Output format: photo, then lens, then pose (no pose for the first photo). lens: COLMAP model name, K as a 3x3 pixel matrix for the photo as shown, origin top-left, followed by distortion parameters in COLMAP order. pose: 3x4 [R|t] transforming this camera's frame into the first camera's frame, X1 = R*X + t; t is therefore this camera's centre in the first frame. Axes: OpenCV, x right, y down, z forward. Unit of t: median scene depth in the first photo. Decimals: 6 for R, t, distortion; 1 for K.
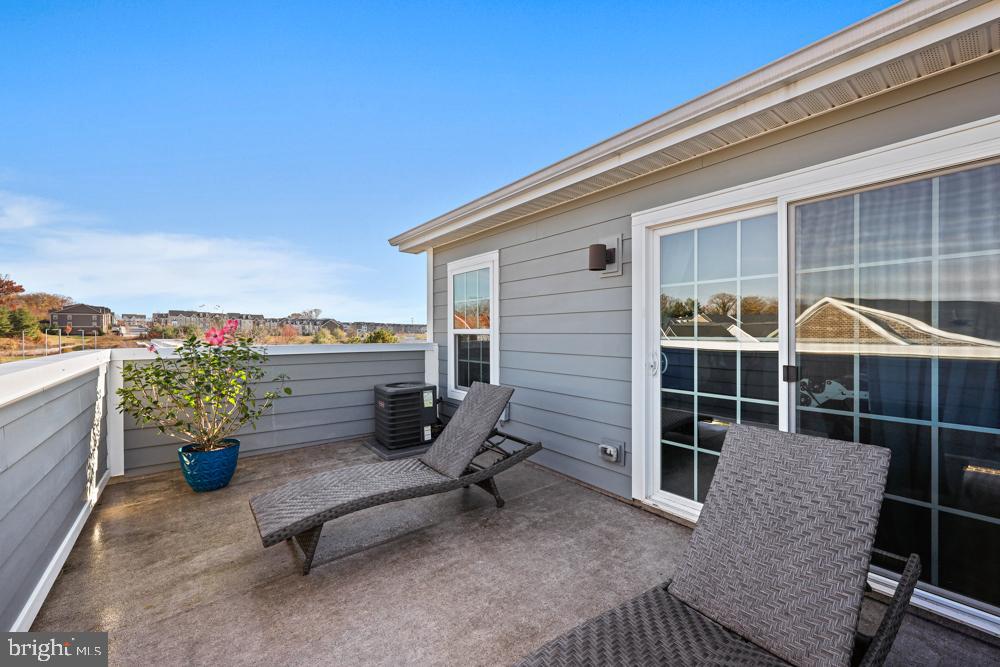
lens RADIAL K [[405.9, 0, 502.3], [0, 405.9, 332.4], [0, 0, 1]] dist [0.000224, -0.000045]
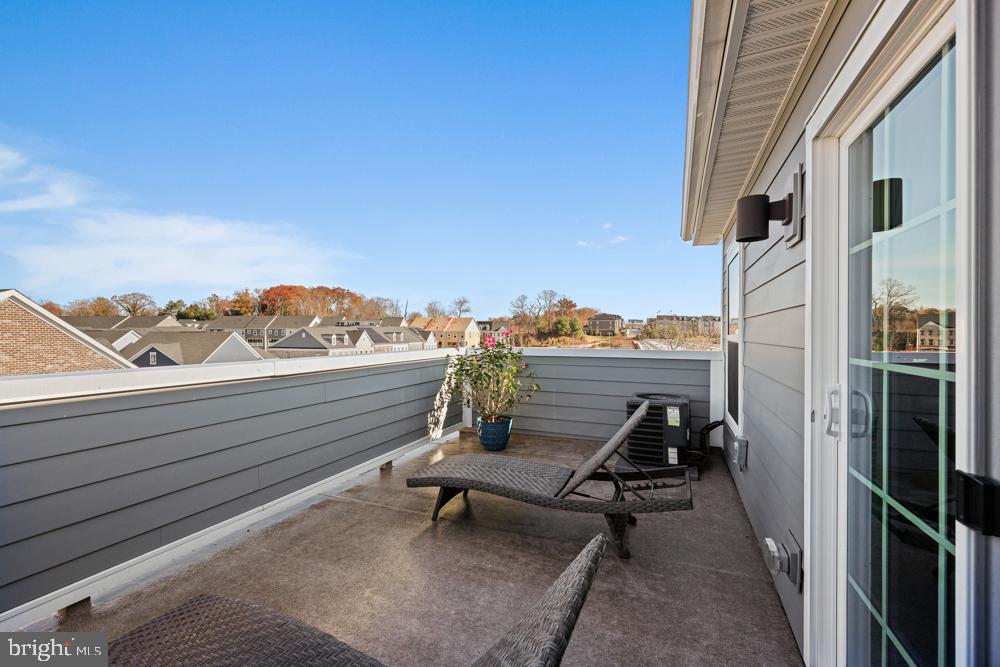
lens RADIAL K [[405.9, 0, 502.3], [0, 405.9, 332.4], [0, 0, 1]] dist [0.000224, -0.000045]
pose [[0.485555, -0.000971, -0.874205, 0.590227], [-0.001978, 0.999996, -0.002210, -0.016469], [0.874204, 0.002802, 0.485551, 0.401059]]
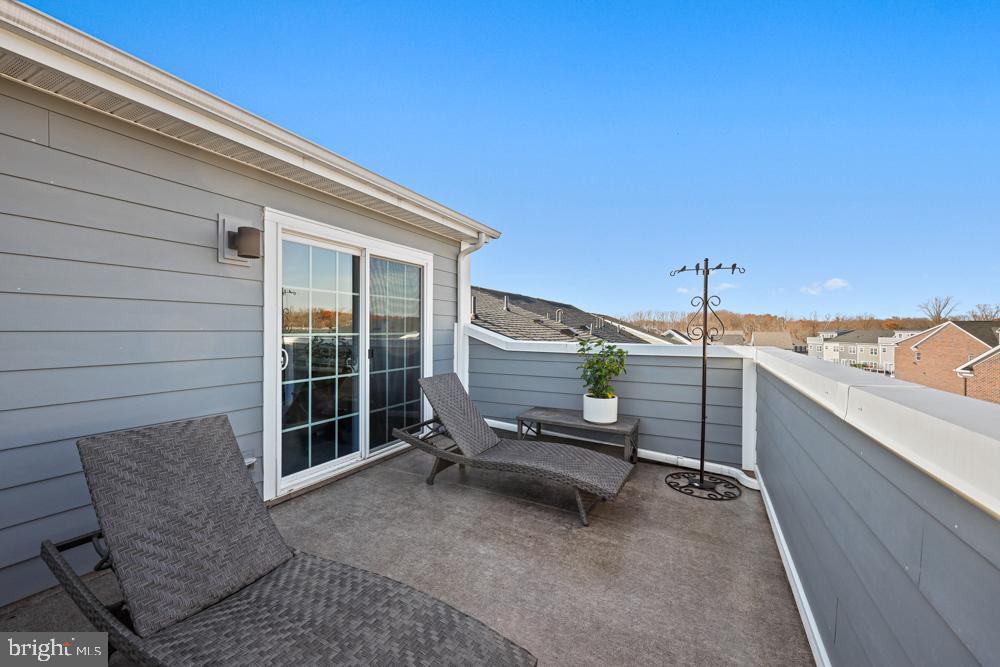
lens RADIAL K [[388.0, 0, 500.0], [0, 388.0, 333.5], [0, 0, 1]] dist [-0.000672, -0.000031]
pose [[-0.426975, -0.007281, 0.904234, -0.745452], [-0.002532, 0.999973, 0.006856, 0.000735], [-0.904260, 0.000638, -0.426982, 0.887645]]
